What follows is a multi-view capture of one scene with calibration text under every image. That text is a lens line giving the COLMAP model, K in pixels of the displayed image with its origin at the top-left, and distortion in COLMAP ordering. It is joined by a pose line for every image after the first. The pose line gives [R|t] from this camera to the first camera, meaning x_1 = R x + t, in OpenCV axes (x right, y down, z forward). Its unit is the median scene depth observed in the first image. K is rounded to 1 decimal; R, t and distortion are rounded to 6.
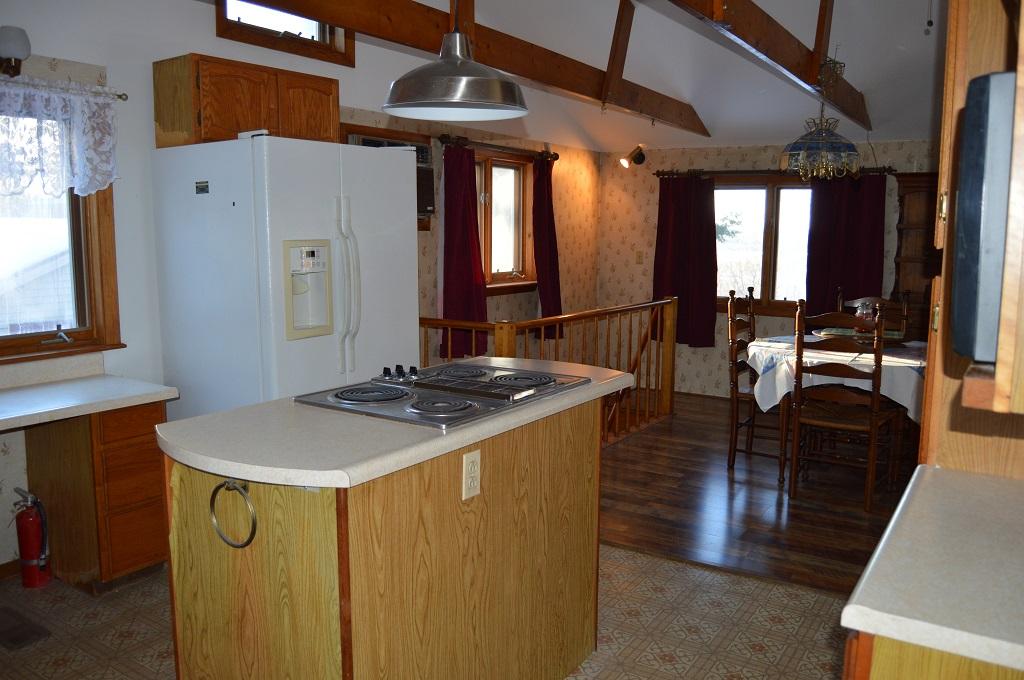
lens RADIAL K [[815.9, 0, 514.6], [0, 815.9, 340.4], [0, 0, 1]] dist [-0.076521, 0.012937]
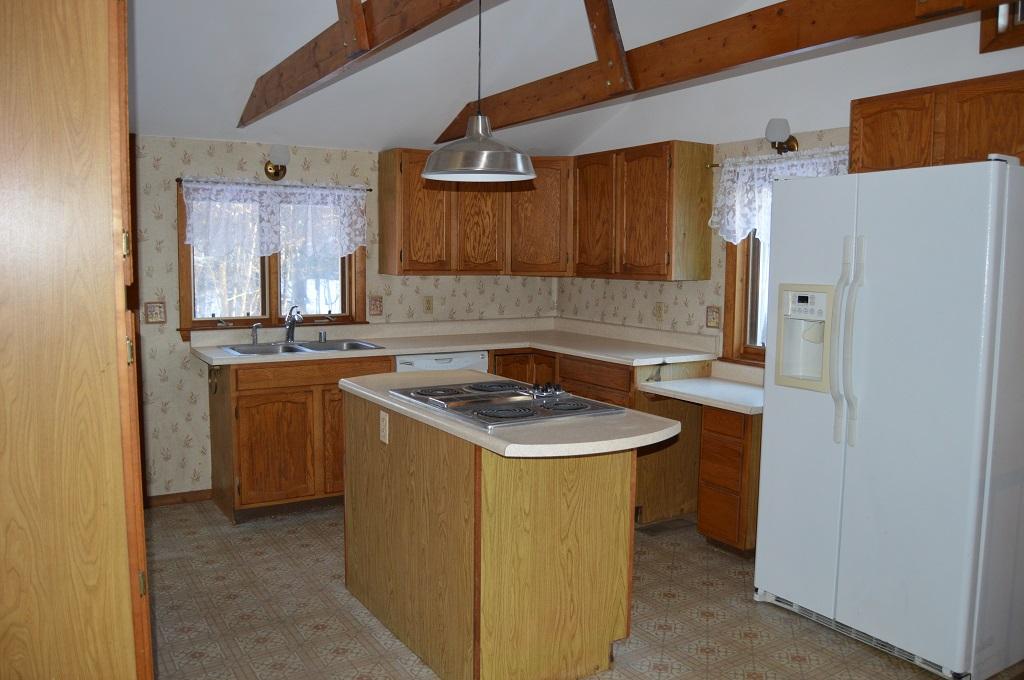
lens RADIAL K [[815.9, 0, 513.9], [0, 815.9, 340.4], [0, 0, 1]] dist [-0.076521, 0.012937]
pose [[-0.411834, 0.081464, -0.907610, 0.731864], [-0.134042, 0.979746, 0.148761, -0.153700], [0.901347, 0.182922, -0.392573, 1.071929]]
